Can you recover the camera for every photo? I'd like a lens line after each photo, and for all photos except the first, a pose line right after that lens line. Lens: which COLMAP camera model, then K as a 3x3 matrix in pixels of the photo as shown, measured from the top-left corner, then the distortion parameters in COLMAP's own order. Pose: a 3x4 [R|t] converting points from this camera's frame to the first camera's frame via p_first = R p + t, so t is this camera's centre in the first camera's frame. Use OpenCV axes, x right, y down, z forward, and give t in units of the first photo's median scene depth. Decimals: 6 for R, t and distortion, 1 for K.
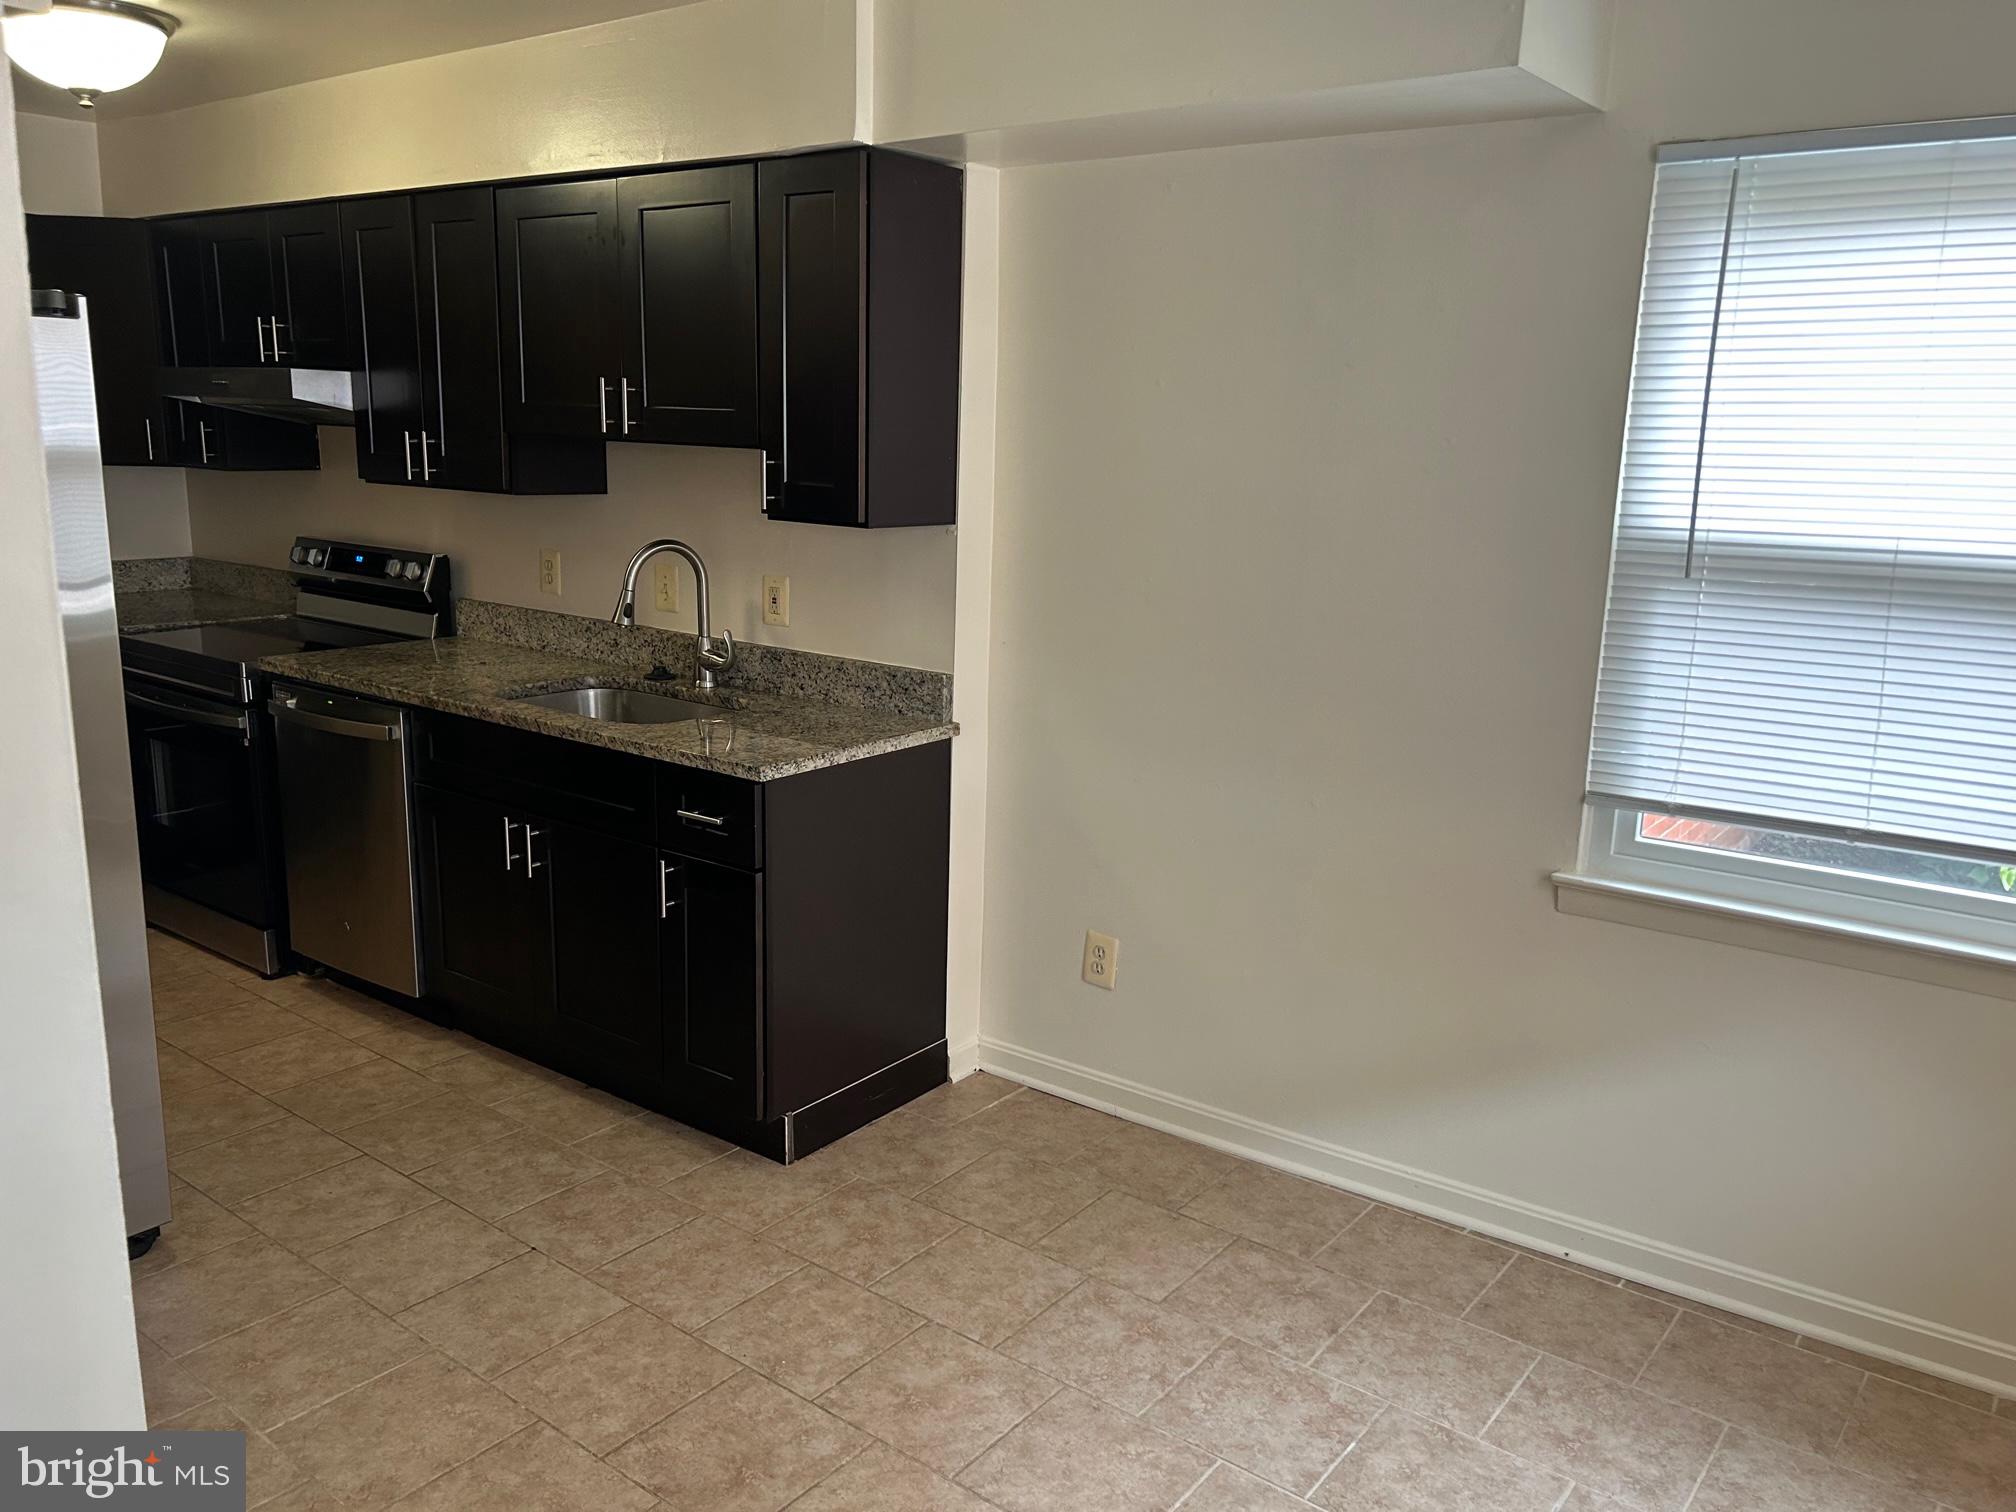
lens RADIAL K [[1516.3, 0, 1013.7], [0, 1516.3, 766.1], [0, 0, 1]] dist [0.054759, -0.062627]
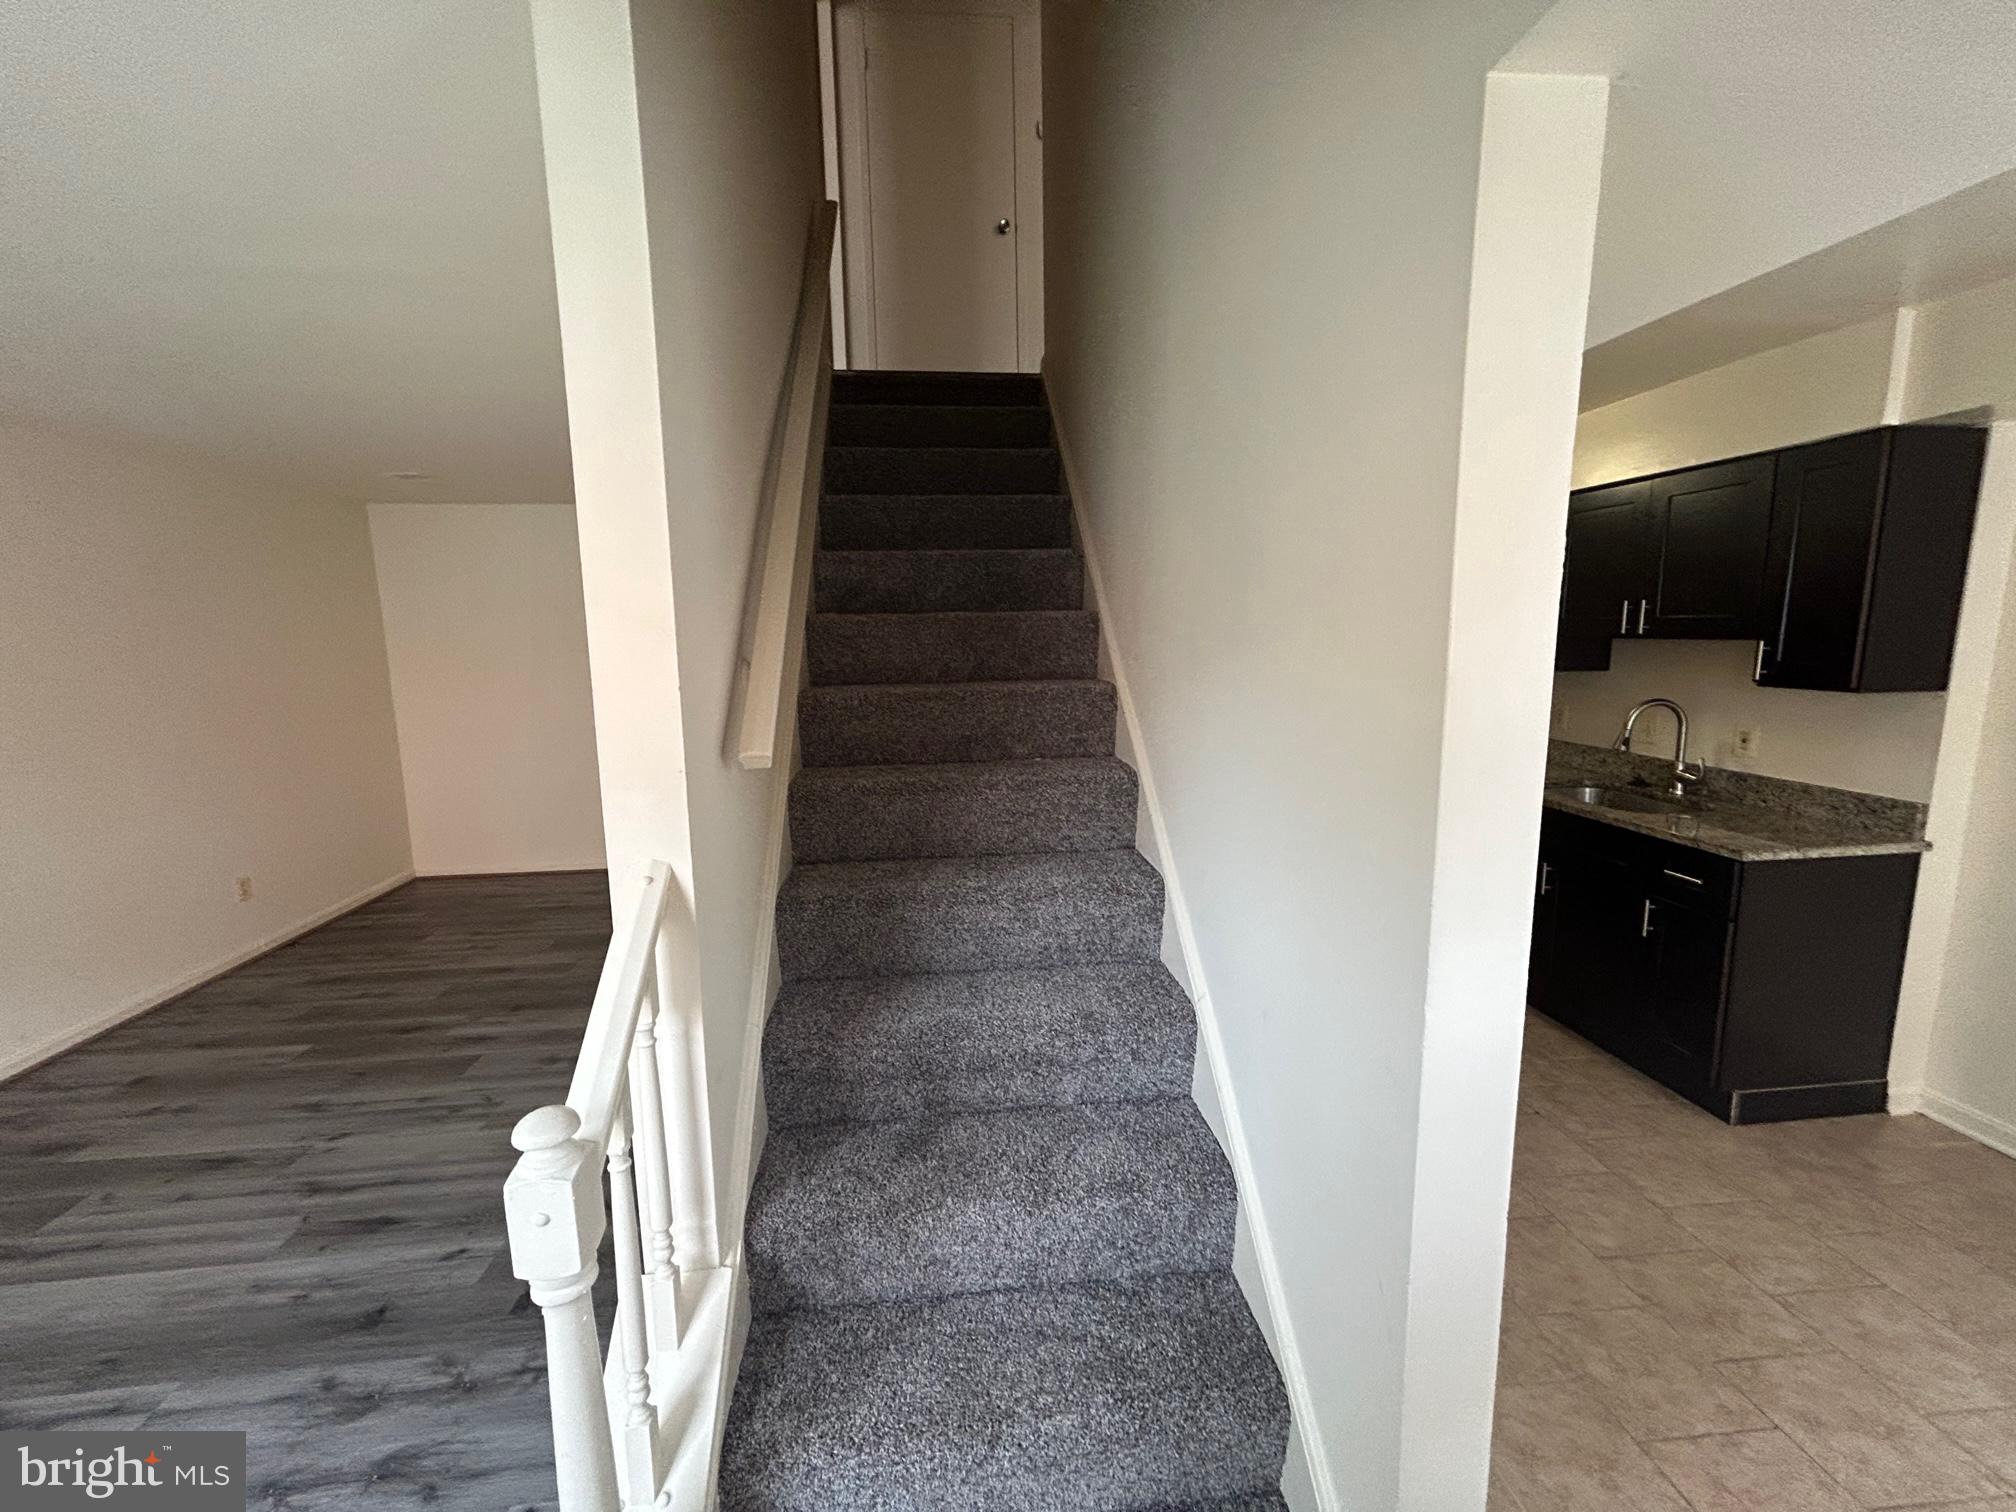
lens RADIAL K [[817.0, 0, 1003.5], [0, 817.0, 754.8], [0, 0, 1]] dist [0.002157, -0.000376]
pose [[0.674336, 0.073826, -0.734725, -0.067683], [-0.128087, 0.991601, -0.017923, 0.013198], [0.727231, 0.106195, 0.678128, -0.074625]]
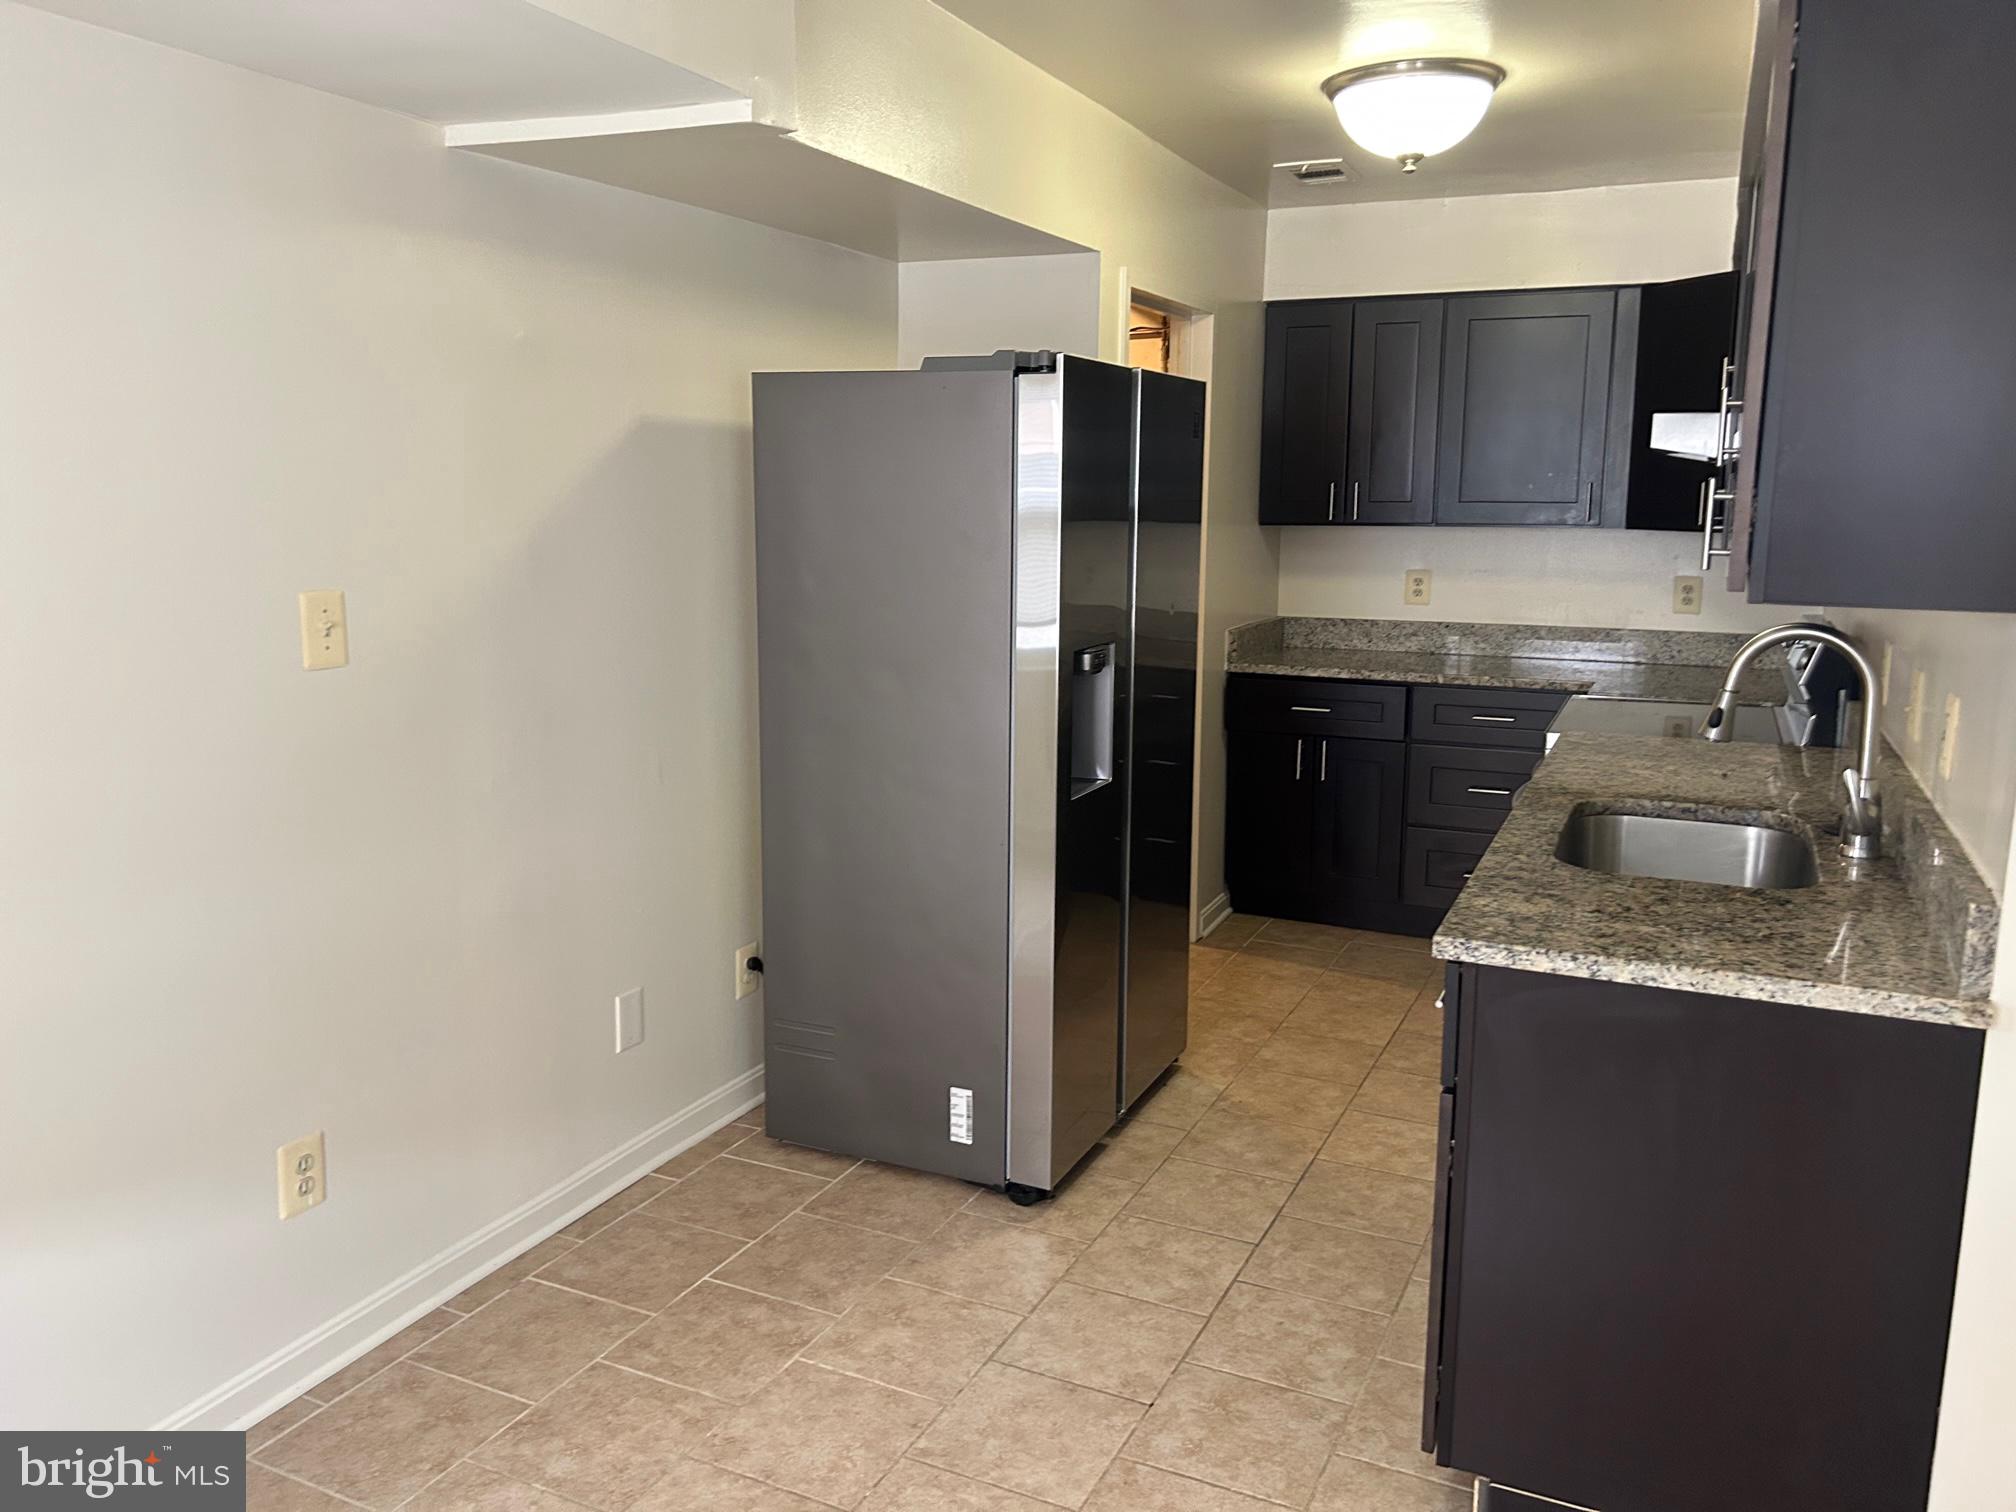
lens RADIAL K [[1516.3, 0, 1019.1], [0, 1516.3, 756.0], [0, 0, 1]] dist [0.054759, -0.062627]
pose [[0.211864, 0.145090, -0.966469, 0.404474], [-0.213418, 0.971919, 0.099124, -0.097085], [0.953712, 0.185261, 0.236880, 0.597481]]
